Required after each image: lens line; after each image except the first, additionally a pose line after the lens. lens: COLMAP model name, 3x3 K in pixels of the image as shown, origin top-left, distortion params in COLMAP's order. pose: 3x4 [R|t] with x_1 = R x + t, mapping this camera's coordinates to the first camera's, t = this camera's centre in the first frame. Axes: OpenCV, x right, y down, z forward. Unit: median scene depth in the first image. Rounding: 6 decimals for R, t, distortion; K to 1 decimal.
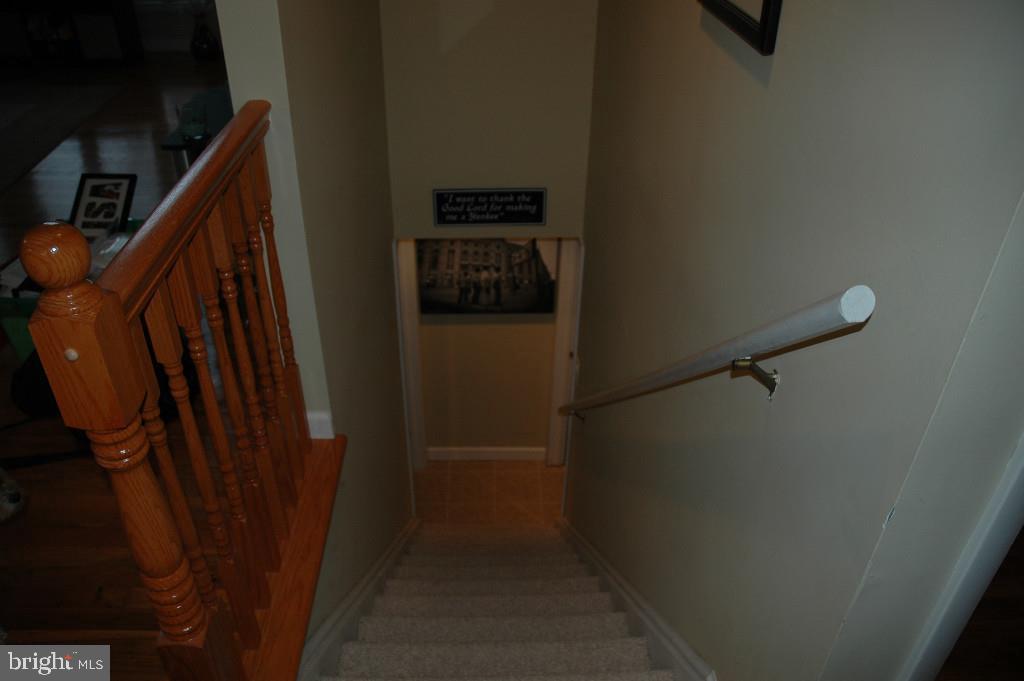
lens RADIAL K [[798.7, 0, 517.0], [0, 798.7, 355.9], [0, 0, 1]] dist [-0.171486, 0.161813]
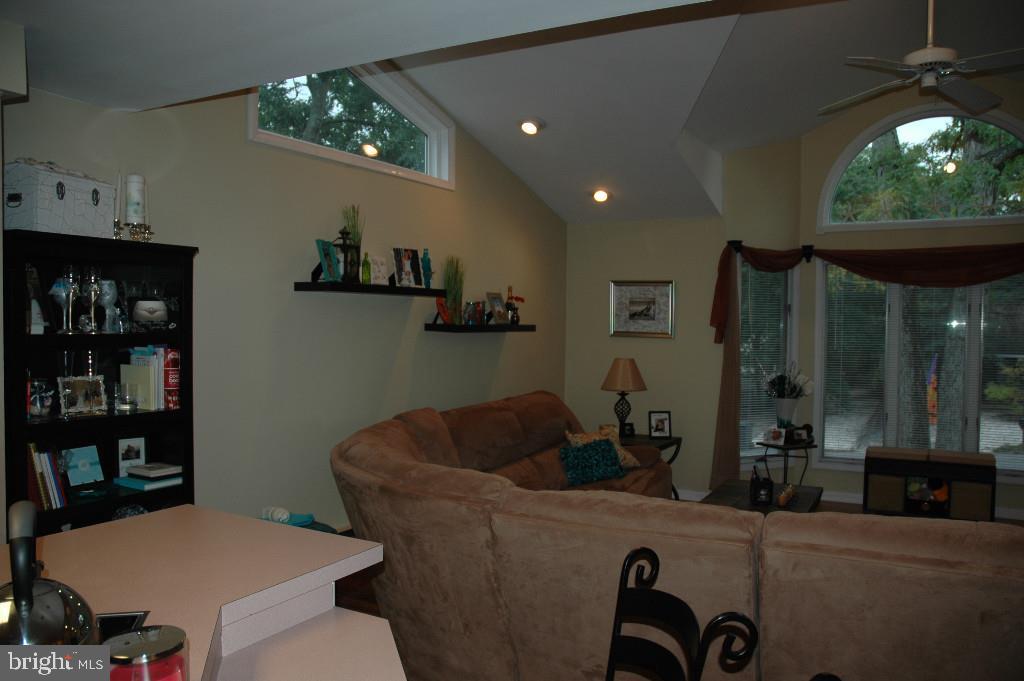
lens RADIAL K [[795.6, 0, 518.9], [0, 795.6, 356.0], [0, 0, 1]] dist [-0.173923, 0.166301]
pose [[0.849122, 0.011673, -0.528068, -1.406770], [-0.294114, 0.840875, -0.454341, 0.265747], [0.438736, 0.541103, 0.717438, -0.516752]]
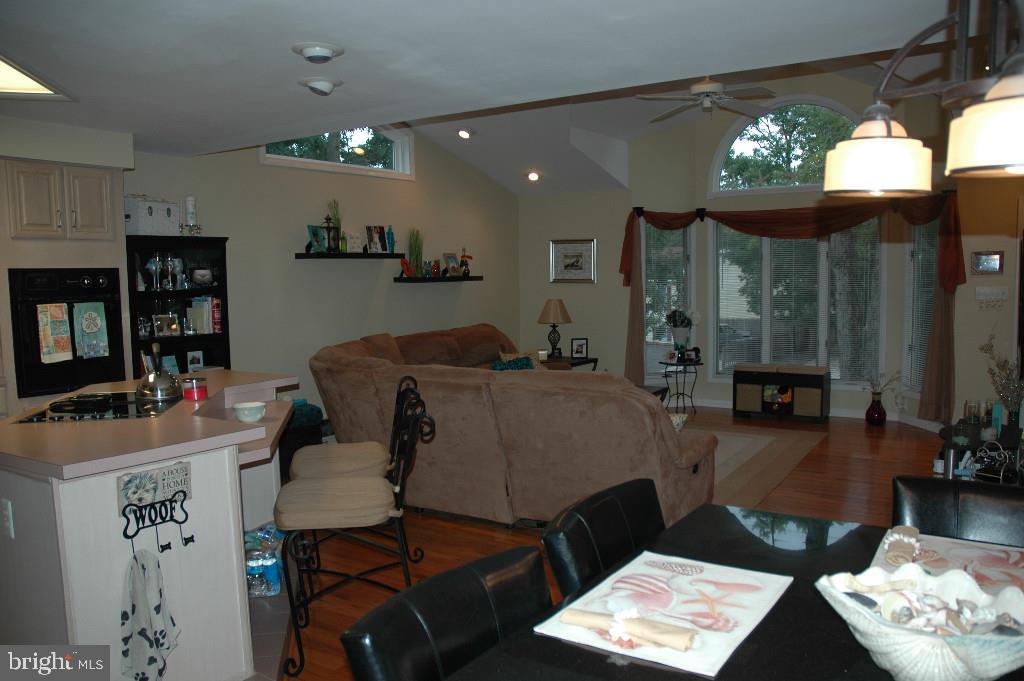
lens RADIAL K [[798.7, 0, 517.0], [0, 798.7, 355.9], [0, 0, 1]] dist [-0.171486, 0.161813]
pose [[0.803596, 0.030276, -0.594404, -0.292070], [-0.311322, 0.872565, -0.376443, 0.647427], [0.507259, 0.487559, 0.710615, -1.043262]]
